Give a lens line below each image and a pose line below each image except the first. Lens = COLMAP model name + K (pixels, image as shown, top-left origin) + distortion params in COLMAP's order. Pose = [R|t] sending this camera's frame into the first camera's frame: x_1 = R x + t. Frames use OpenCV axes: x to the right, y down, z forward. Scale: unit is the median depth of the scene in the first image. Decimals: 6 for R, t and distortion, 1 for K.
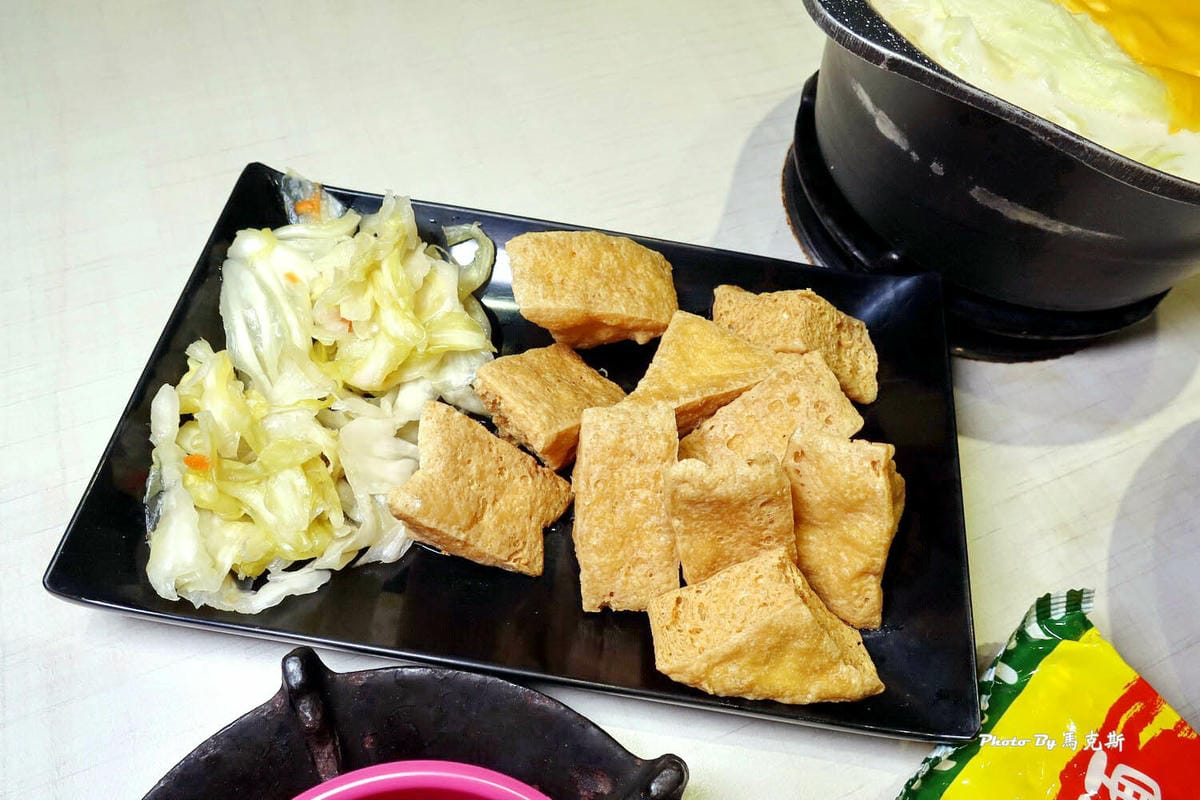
lens RADIAL K [[892.8, 0, 592.7], [0, 892.8, 347.5], [0, 0, 1]] dist [0.005211, -0.002412]
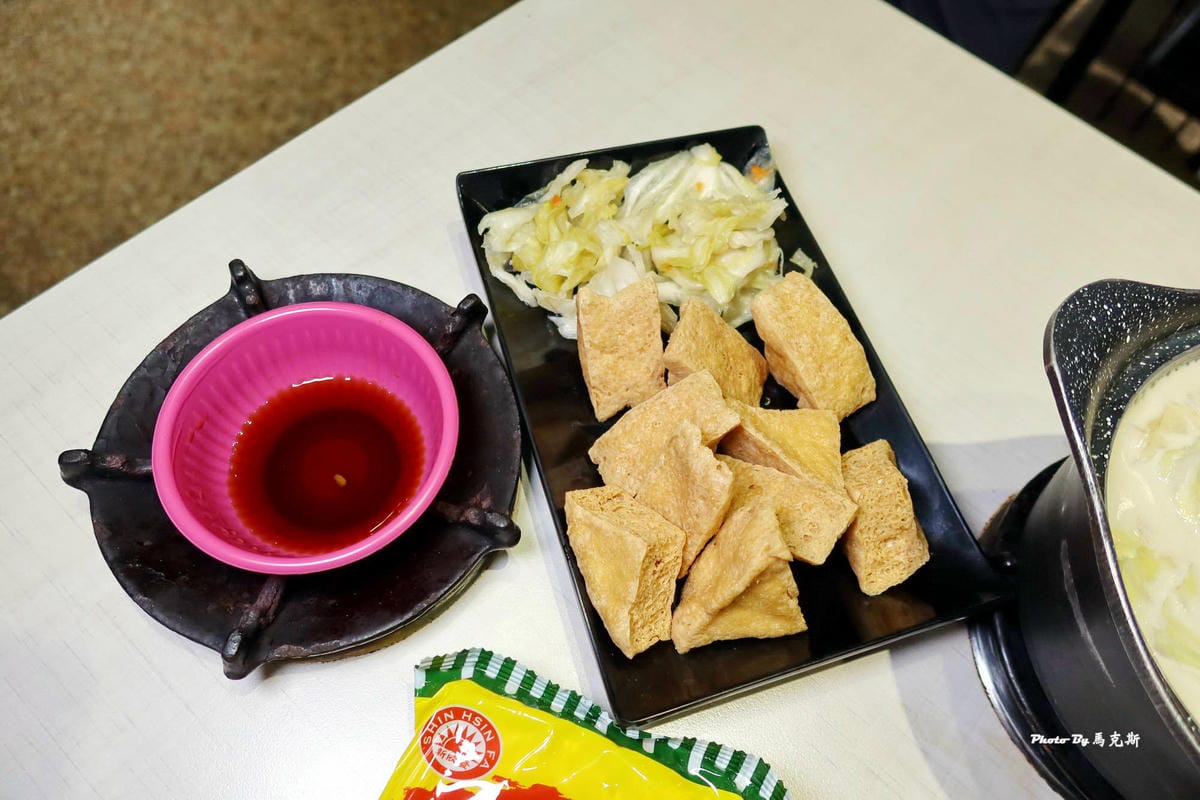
lens RADIAL K [[892.8, 0, 592.7], [0, 892.8, 347.5], [0, 0, 1]] dist [0.005211, -0.002412]
pose [[0.431075, 0.744884, -0.509237, 0.550311], [-0.793032, 0.581984, 0.179984, -0.054123], [0.430435, 0.326254, 0.841596, -0.212646]]
